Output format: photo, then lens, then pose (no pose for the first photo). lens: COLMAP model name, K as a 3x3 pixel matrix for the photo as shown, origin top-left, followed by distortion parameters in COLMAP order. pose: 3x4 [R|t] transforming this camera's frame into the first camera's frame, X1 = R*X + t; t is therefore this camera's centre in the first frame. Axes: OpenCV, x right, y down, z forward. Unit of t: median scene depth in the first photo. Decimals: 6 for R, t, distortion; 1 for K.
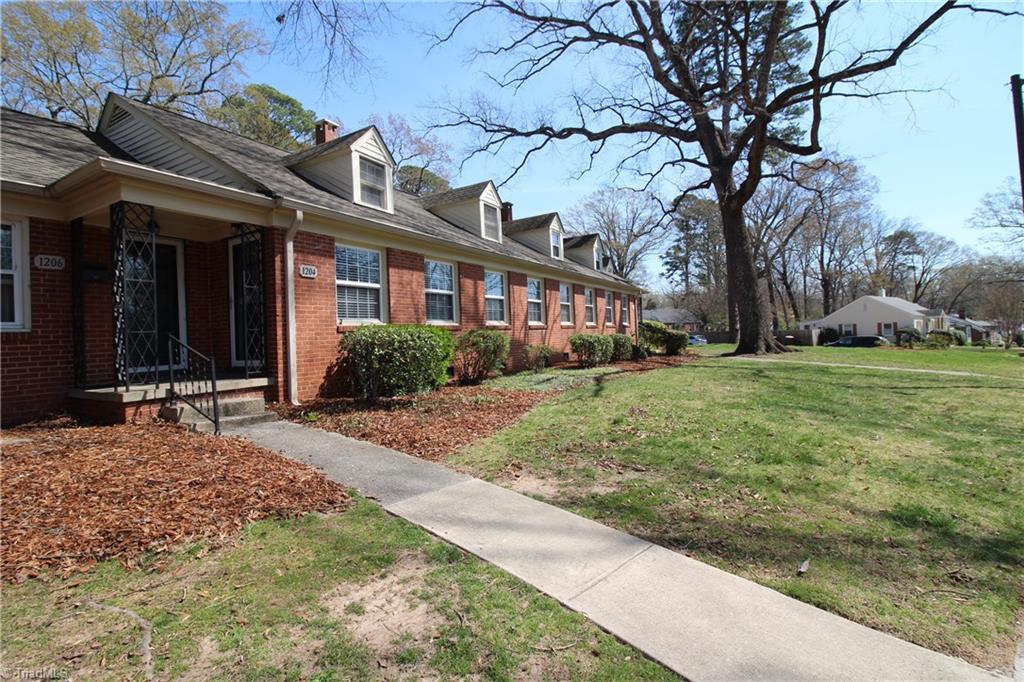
lens RADIAL K [[469.9, 0, 508.5], [0, 469.9, 337.1], [0, 0, 1]] dist [-0.000475, -0.010998]
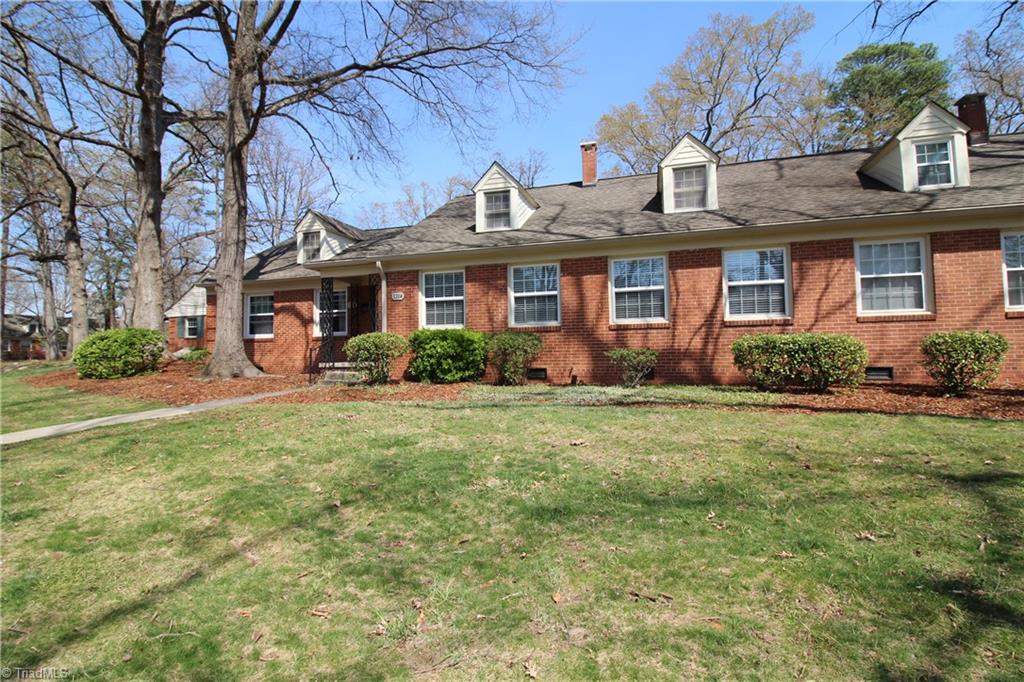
lens RADIAL K [[497.0, 0, 514.3], [0, 497.0, 323.0], [0, 0, 1]] dist [-0.002069, -0.000774]
pose [[0.239333, -0.012895, -0.970852, 1.264362], [0.007803, 0.999905, -0.011357, -0.029555], [0.970906, -0.004858, 0.239411, 0.976202]]
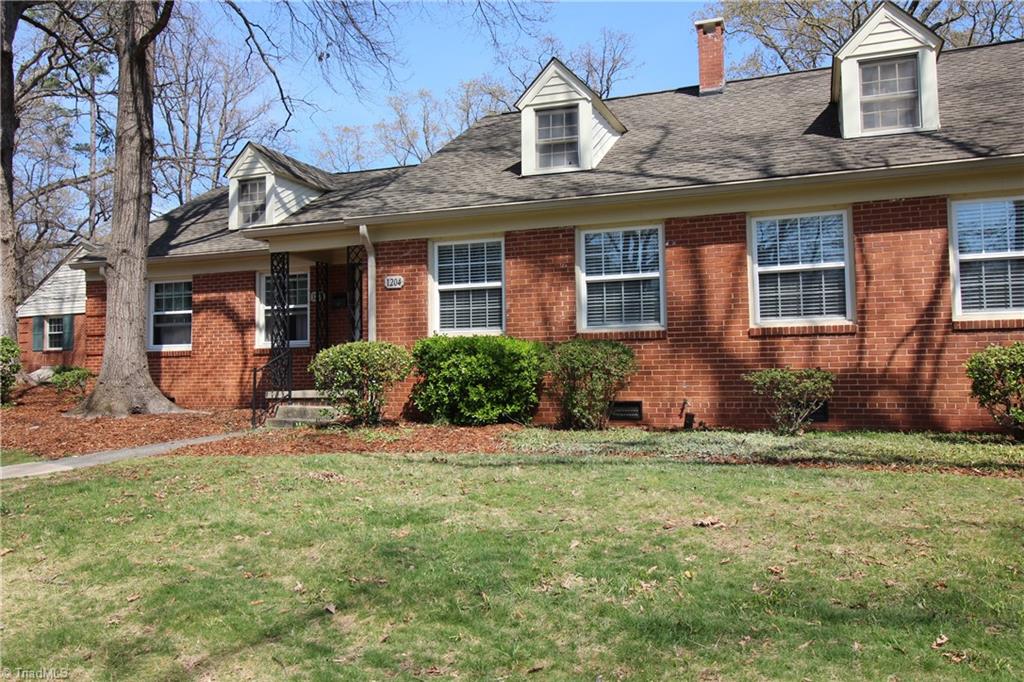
lens RADIAL K [[843.7, 0, 509.1], [0, 843.7, 314.9], [0, 0, 1]] dist [0.016819, -0.000715]
pose [[0.162064, -0.026173, -0.986433, 1.293154], [0.008329, 0.999649, -0.025155, -0.028965], [0.986745, -0.004139, 0.162225, 0.948632]]
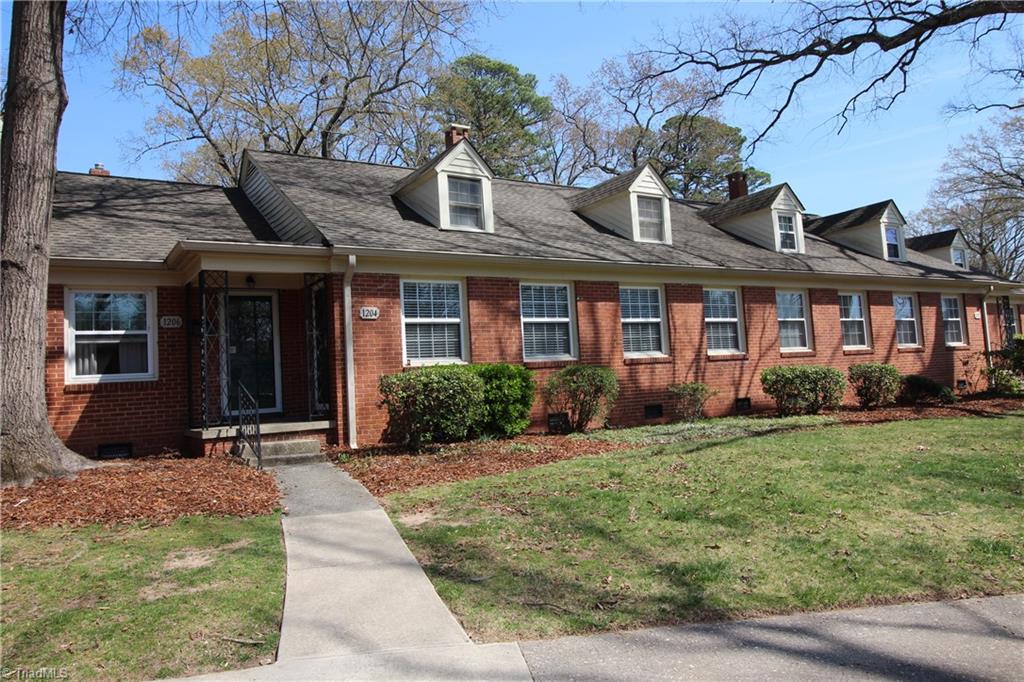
lens RADIAL K [[721.5, 0, 512.0], [0, 721.5, 341.0], [0, 0, 1]] dist [0.005421, 0.000996]
pose [[0.886343, -0.041522, -0.461163, 0.530838], [0.022208, 0.998637, -0.047231, -0.003670], [0.462496, 0.031621, 0.886057, -0.197660]]
